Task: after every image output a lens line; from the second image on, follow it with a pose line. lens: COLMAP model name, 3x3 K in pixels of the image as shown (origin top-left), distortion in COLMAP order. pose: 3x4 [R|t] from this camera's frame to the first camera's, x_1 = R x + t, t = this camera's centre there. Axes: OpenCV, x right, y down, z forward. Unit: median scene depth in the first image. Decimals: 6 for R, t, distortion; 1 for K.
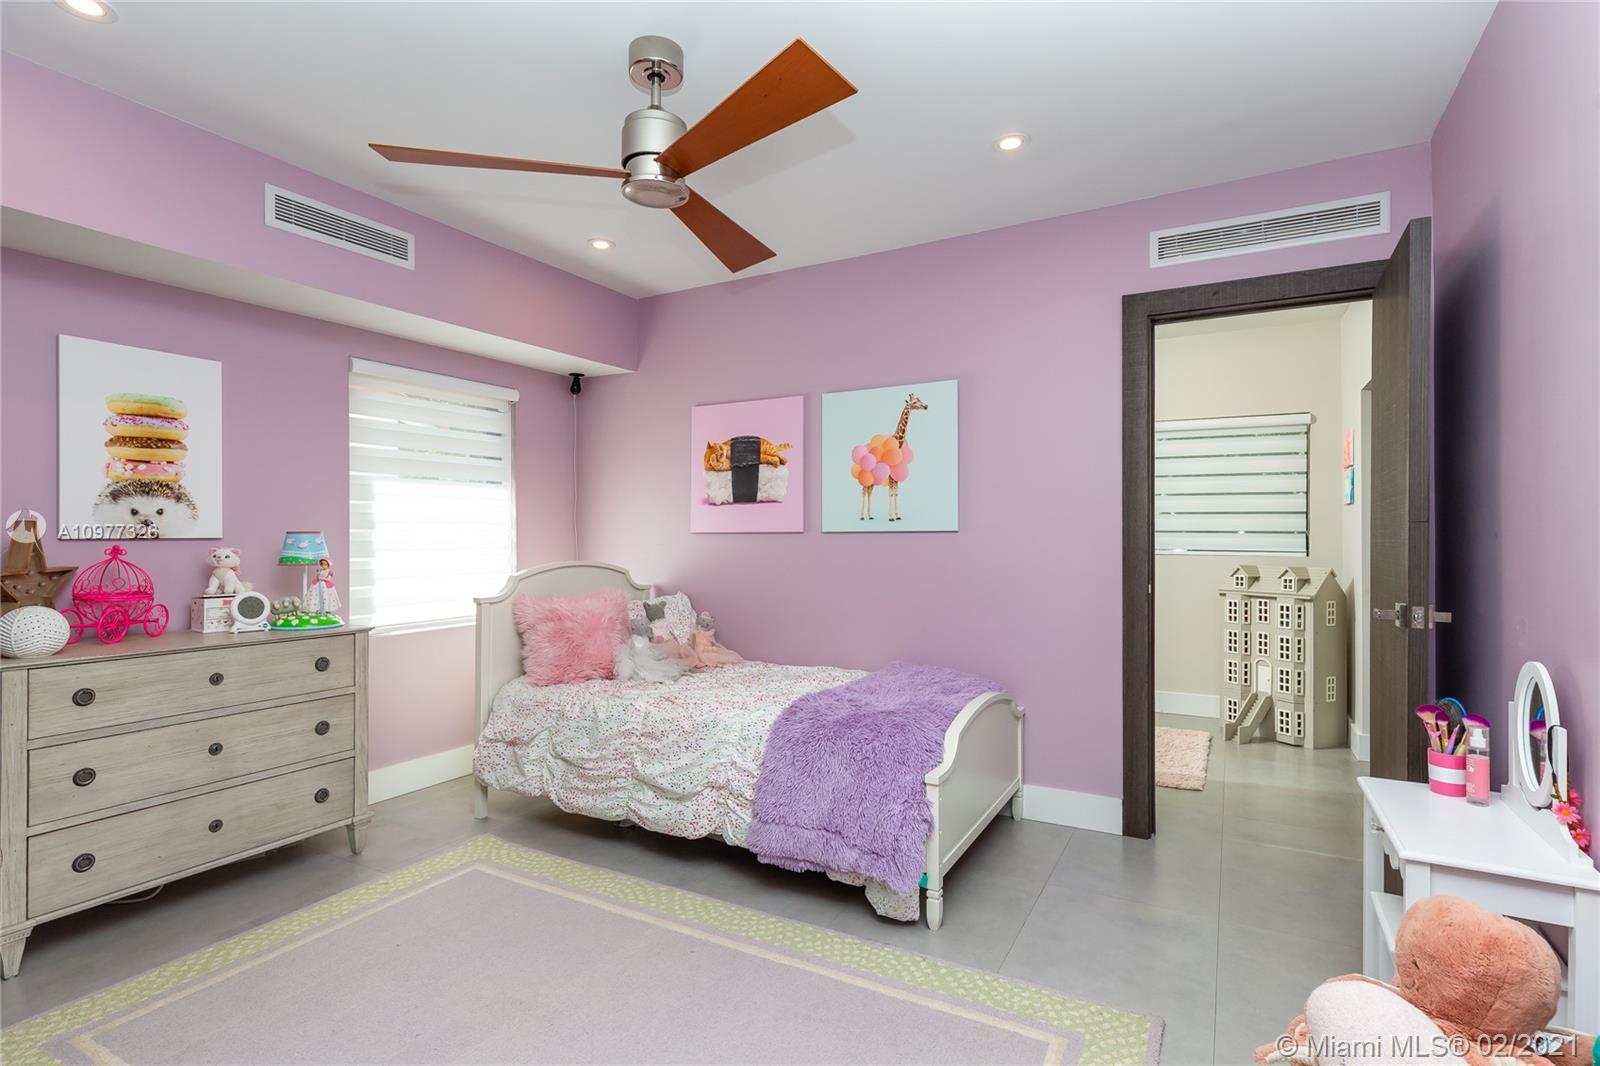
lens RADIAL K [[787.1, 0, 798.6], [0, 787.1, 532.2], [0, 0, 1]] dist [-0.002364, -0.000251]
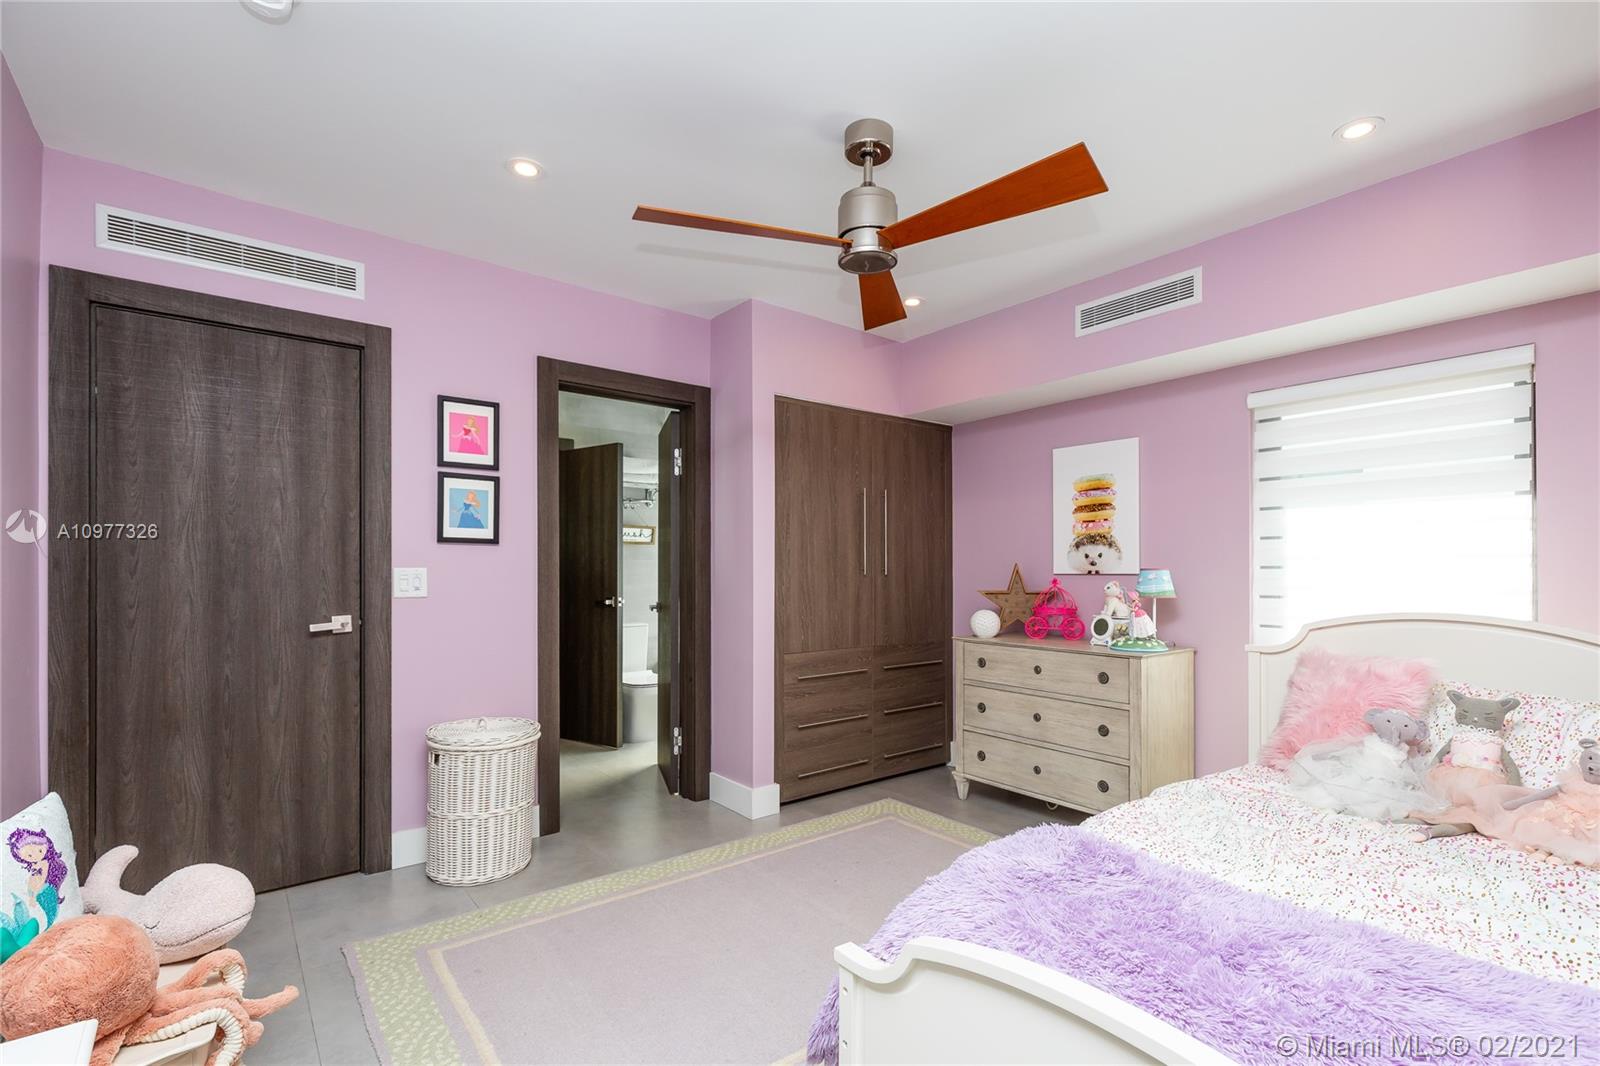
lens RADIAL K [[719.0, 0, 806.6], [0, 719.0, 570.0], [0, 0, 1]] dist [0.004582, -0.000971]
pose [[-0.374257, -0.003738, -0.927318, 0.603252], [-0.001463, 0.999993, -0.003441, 0.006160], [0.927324, 0.000069, -0.374260, 1.006046]]
